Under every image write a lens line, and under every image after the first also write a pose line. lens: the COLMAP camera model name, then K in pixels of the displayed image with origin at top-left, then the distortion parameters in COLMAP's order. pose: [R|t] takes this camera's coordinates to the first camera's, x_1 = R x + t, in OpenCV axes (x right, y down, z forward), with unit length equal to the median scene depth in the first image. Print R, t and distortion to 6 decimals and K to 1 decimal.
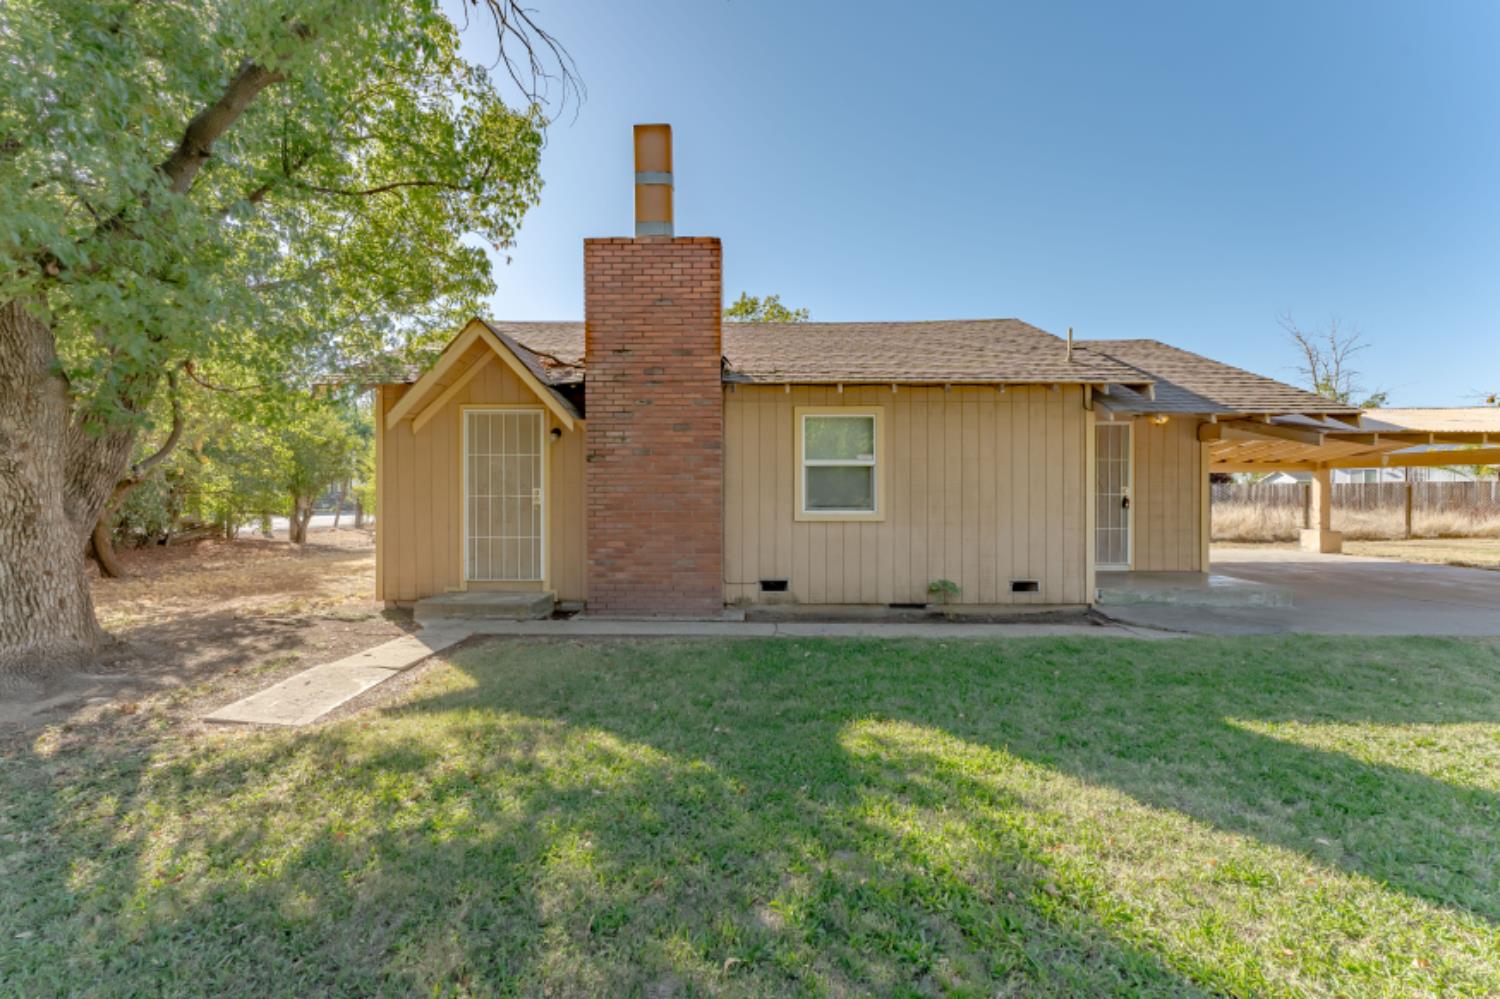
lens RADIAL K [[600.2, 0, 750.3], [0, 600.2, 498.9], [0, 0, 1]] dist [-0.002507, 0.000457]
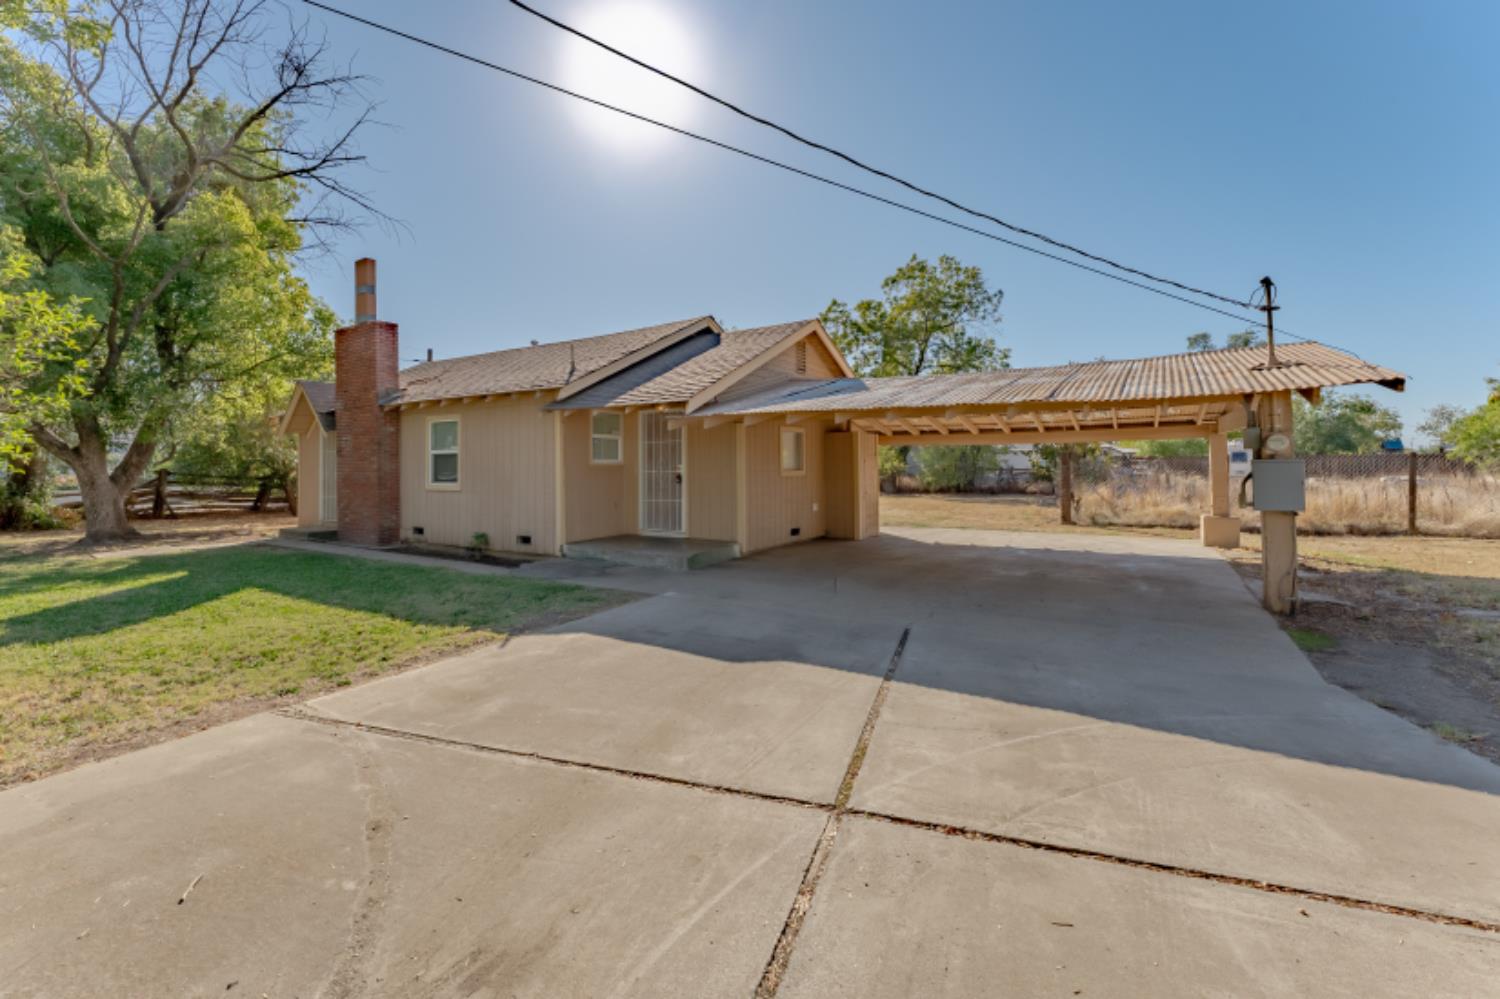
lens RADIAL K [[630.7, 0, 747.3], [0, 630.7, 457.4], [0, 0, 1]] dist [-0.001546, 0.001700]
pose [[0.854782, -0.013608, -0.518808, 1.623103], [0.001717, 0.999725, -0.023393, -0.007719], [0.518984, 0.019105, 0.854571, 0.033804]]
